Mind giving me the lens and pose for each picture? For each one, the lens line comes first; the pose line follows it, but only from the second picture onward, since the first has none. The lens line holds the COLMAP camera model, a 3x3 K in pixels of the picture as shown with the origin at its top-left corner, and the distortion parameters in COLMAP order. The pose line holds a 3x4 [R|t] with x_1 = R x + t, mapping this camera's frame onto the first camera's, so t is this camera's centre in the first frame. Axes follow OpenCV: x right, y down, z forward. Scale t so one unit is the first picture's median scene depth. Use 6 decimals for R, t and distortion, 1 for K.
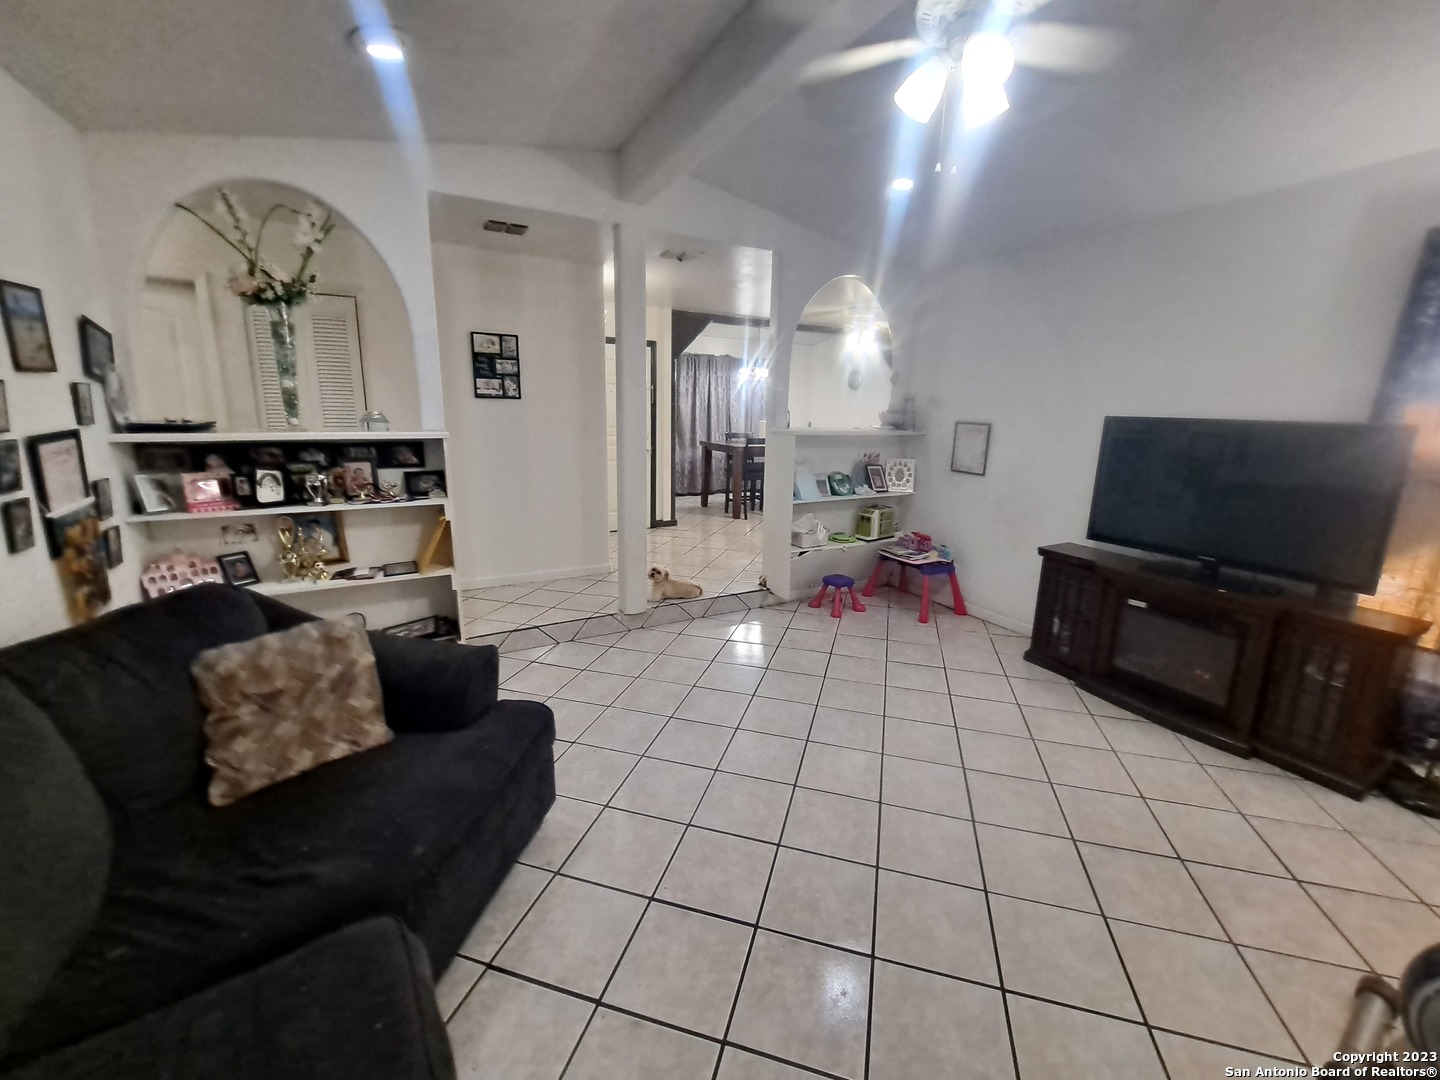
lens RADIAL K [[580.0, 0, 720.0], [0, 580.0, 540.0], [0, 0, 1]] dist [0.000103, -0.000001]
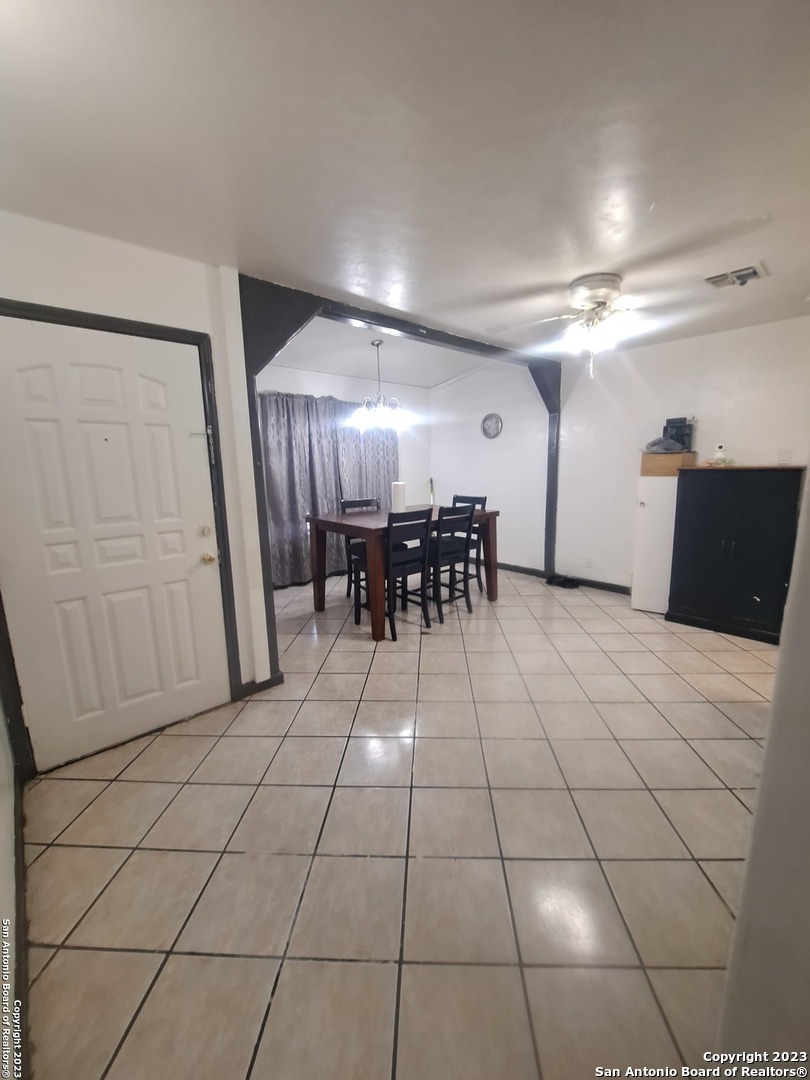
lens RADIAL K [[431.5, 0, 405.0], [0, 431.5, 540.0], [0, 0, 1]] dist [0.021581, 0.000016]
pose [[0.971919, -0.080631, 0.221072, -0.033287], [0.091312, 0.995077, -0.038513, -0.105066], [-0.216878, 0.057618, 0.974497, 0.450015]]
